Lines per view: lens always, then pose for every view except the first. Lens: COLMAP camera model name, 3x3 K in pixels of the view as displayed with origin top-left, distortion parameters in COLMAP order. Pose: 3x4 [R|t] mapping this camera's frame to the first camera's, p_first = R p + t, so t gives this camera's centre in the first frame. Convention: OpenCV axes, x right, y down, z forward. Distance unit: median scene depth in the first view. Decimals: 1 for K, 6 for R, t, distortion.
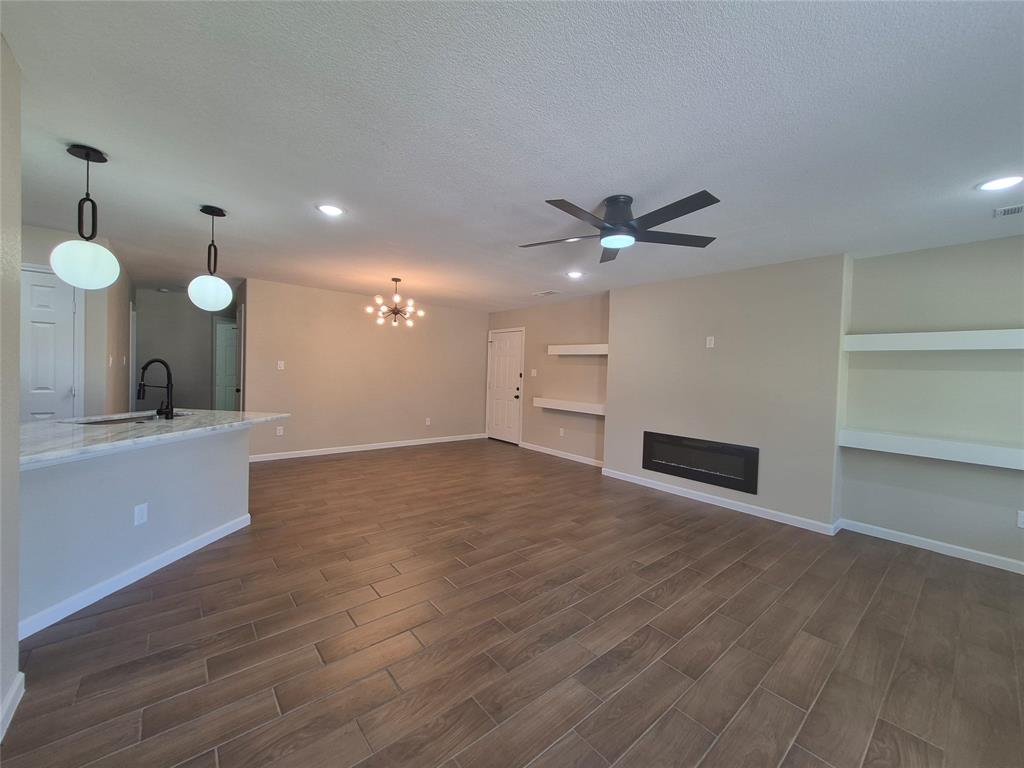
lens RADIAL K [[402.9, 0, 517.3], [0, 402.9, 379.3], [0, 0, 1]] dist [0.004218, 0.000175]
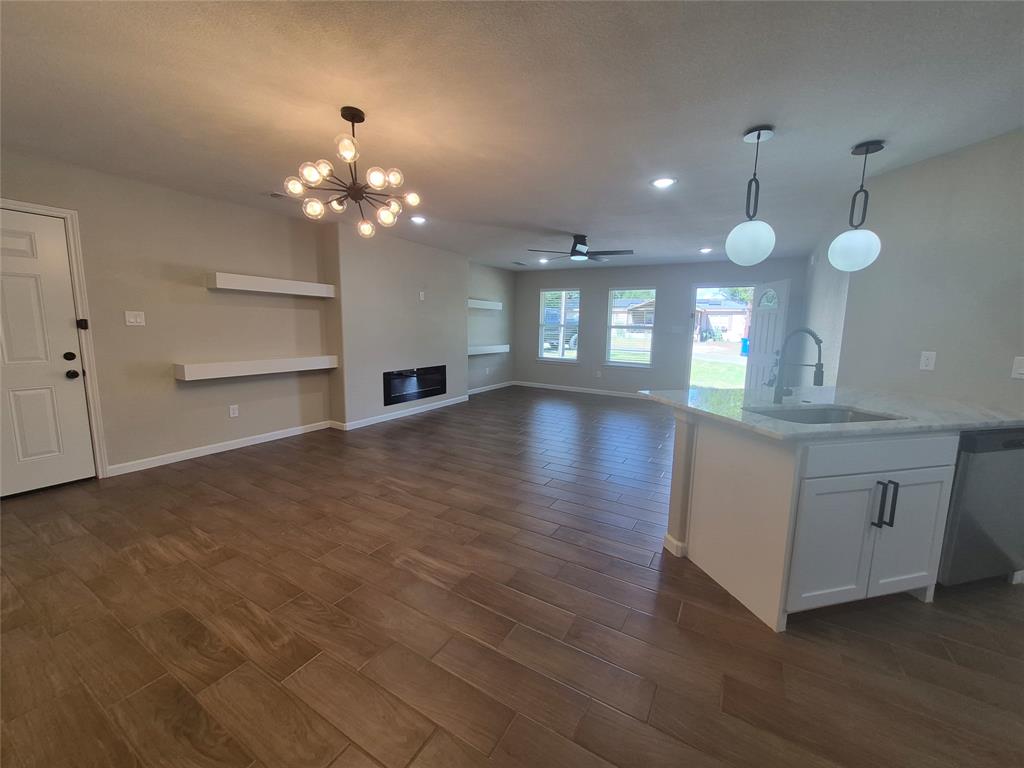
lens RADIAL K [[402.9, 0, 517.3], [0, 402.9, 379.3], [0, 0, 1]] dist [0.004218, 0.000175]
pose [[-0.332133, -0.166026, 0.928506, -0.943286], [-0.010921, 0.984998, 0.172221, -0.052940], [-0.943169, 0.047060, -0.328964, 1.158128]]
